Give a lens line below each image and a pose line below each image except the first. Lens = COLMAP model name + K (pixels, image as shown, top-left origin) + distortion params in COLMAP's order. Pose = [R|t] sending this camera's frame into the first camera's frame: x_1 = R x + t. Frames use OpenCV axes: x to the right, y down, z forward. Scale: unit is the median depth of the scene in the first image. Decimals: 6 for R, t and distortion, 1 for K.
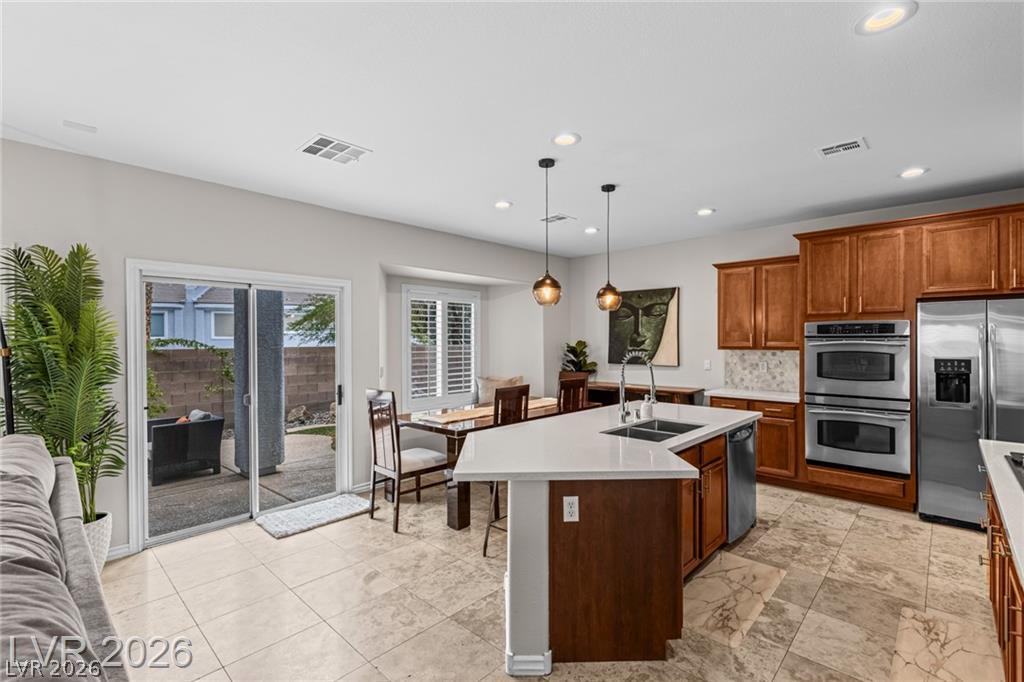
lens RADIAL K [[495.3, 0, 529.9], [0, 495.3, 344.8], [0, 0, 1]] dist [0.133719, -0.000023]
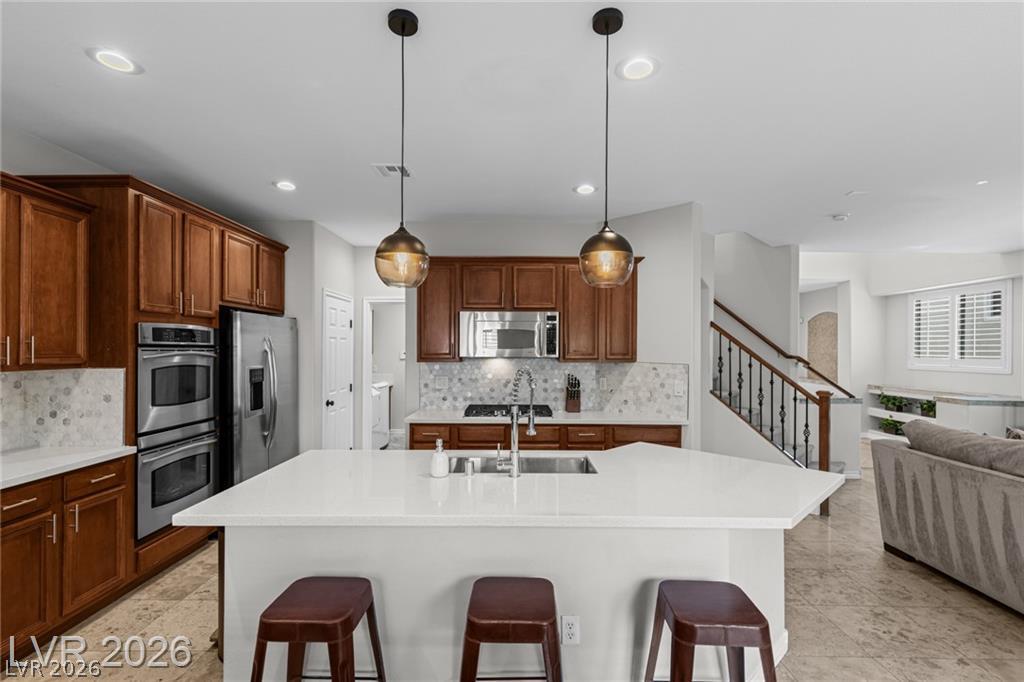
lens RADIAL K [[463.7, 0, 514.7], [0, 463.7, 344.5], [0, 0, 1]] dist [0.012112, 0.000145]
pose [[-0.631332, 0.011585, 0.775426, -0.234887], [0.006241, 0.999932, -0.009858, -0.008669], [-0.775487, -0.001384, -0.631361, 1.187361]]
